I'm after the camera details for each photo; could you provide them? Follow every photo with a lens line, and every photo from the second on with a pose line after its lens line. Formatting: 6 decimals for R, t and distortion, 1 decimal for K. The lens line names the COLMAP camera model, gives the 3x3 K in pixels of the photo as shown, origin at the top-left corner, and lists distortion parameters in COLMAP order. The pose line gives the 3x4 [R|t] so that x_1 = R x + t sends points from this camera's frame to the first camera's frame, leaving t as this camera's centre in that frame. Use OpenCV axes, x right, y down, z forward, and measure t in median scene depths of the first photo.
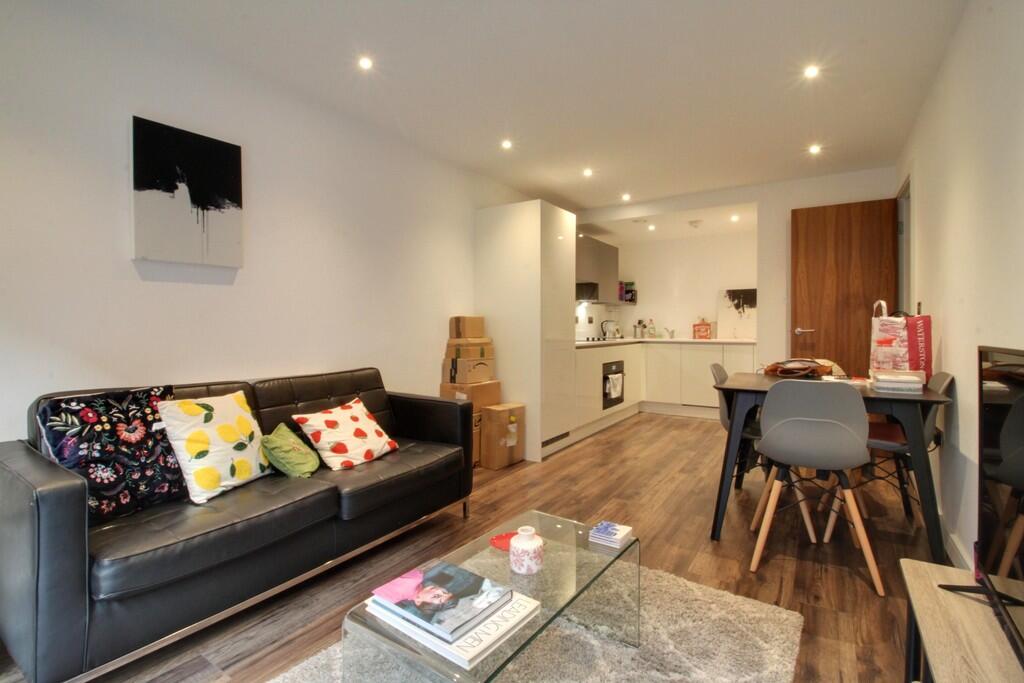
lens RADIAL K [[473.4, 0, 514.3], [0, 473.4, 326.4], [0, 0, 1]] dist [-0.000417, -0.014327]
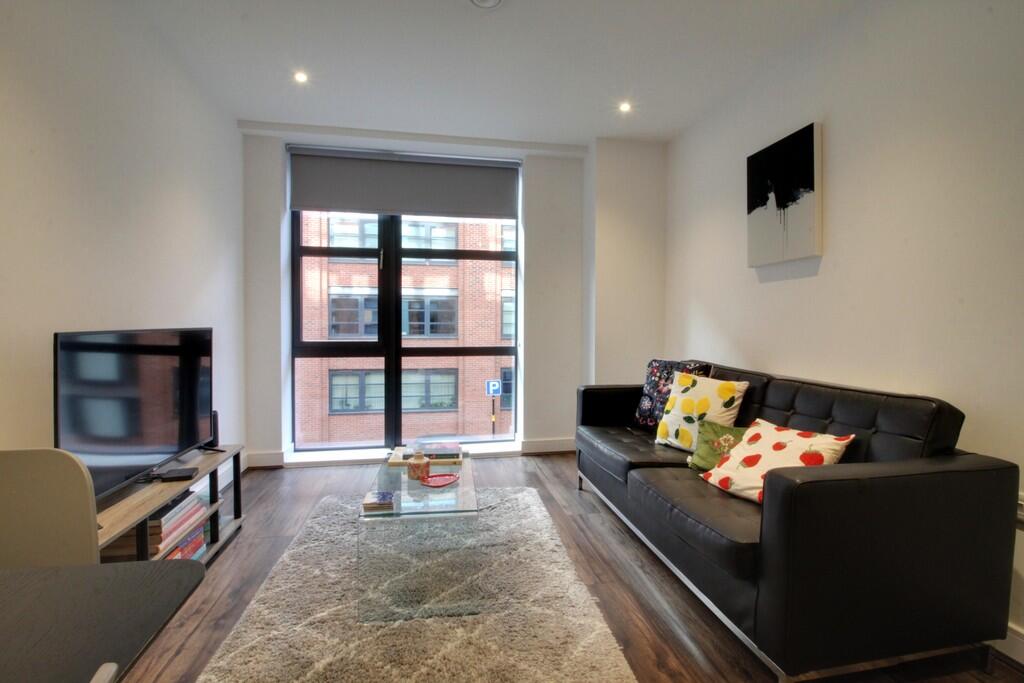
lens RADIAL K [[473.4, 0, 514.3], [0, 473.4, 326.4], [0, 0, 1]] dist [-0.000417, -0.014327]
pose [[-0.720906, 0.004998, -0.693015, 0.510590], [-0.003980, 0.999928, 0.011351, 0.003782], [0.693022, 0.010942, -0.720834, 1.375193]]
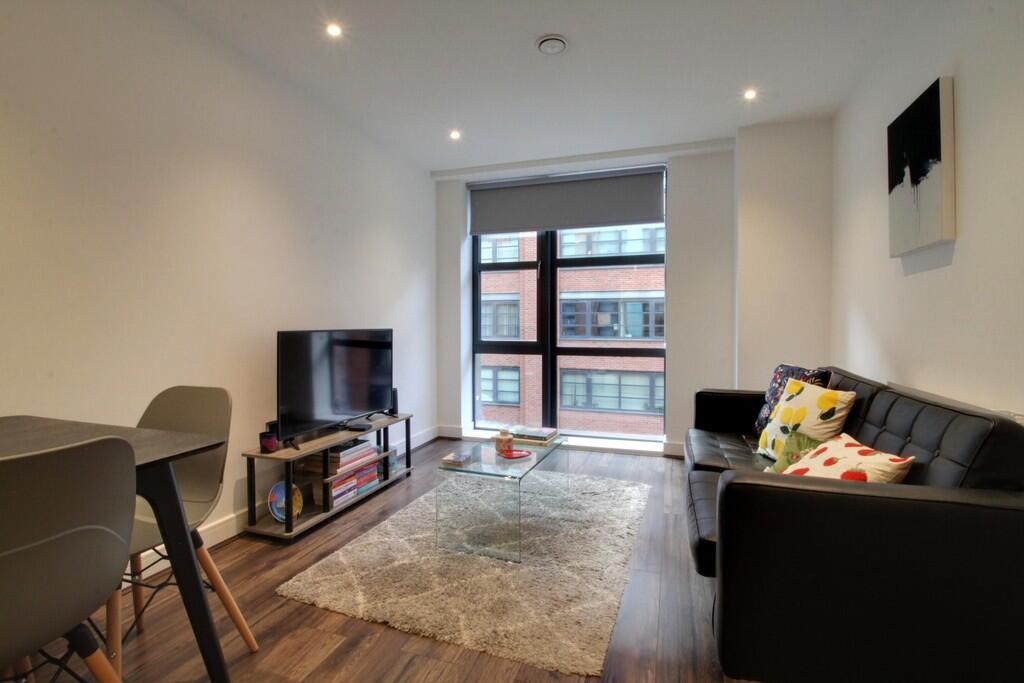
lens RADIAL K [[473.4, 0, 514.3], [0, 473.4, 326.4], [0, 0, 1]] dist [-0.000417, -0.014327]
pose [[-0.967579, 0.003310, -0.252547, 0.274721], [0.001738, 0.999978, 0.006447, 0.003688], [0.252563, 0.005799, -0.967563, 1.682938]]
